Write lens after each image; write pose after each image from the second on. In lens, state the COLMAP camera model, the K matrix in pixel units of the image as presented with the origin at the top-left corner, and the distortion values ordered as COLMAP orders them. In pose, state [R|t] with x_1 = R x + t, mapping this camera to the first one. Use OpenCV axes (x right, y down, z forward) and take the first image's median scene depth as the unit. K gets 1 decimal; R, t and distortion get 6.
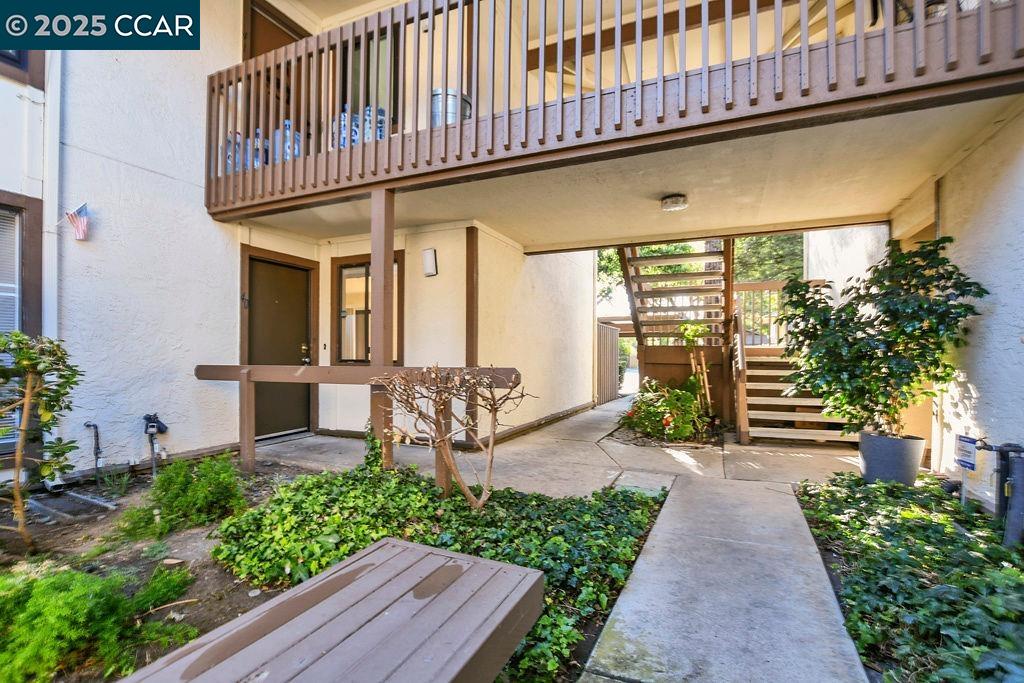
lens RADIAL K [[484.6, 0, 510.8], [0, 484.6, 349.6], [0, 0, 1]] dist [-0.022611, 0.000445]
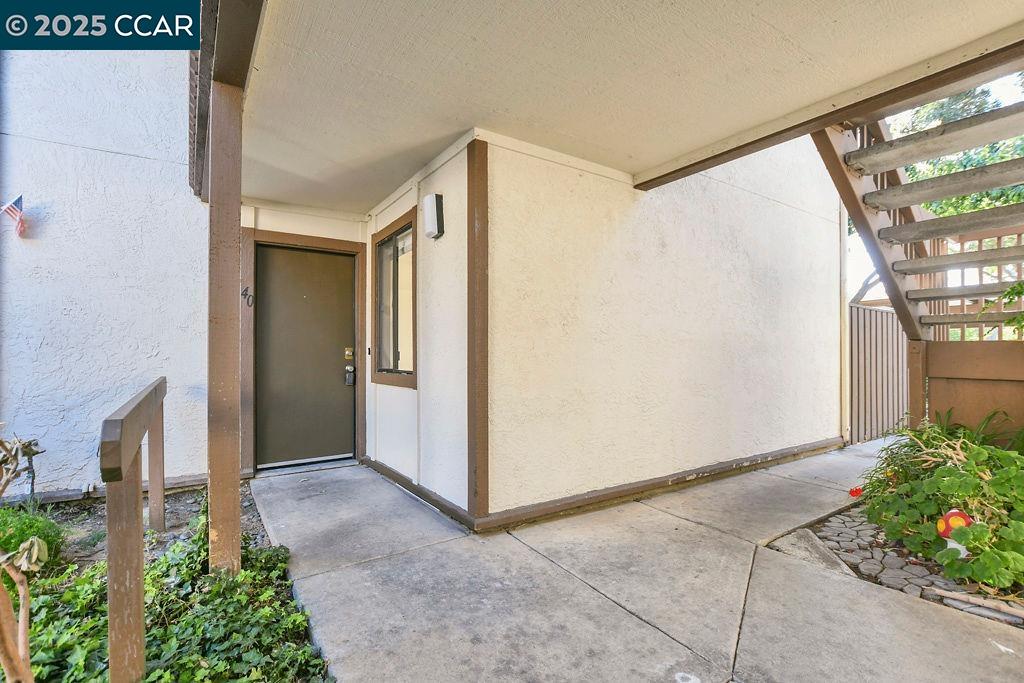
lens RADIAL K [[484.6, 0, 510.8], [0, 484.6, 349.6], [0, 0, 1]] dist [-0.022611, 0.000445]
pose [[0.847590, -0.010160, -0.530554, 0.235642], [0.010546, 0.999942, -0.002301, -0.004899], [0.530547, -0.003645, 0.847648, 0.491182]]
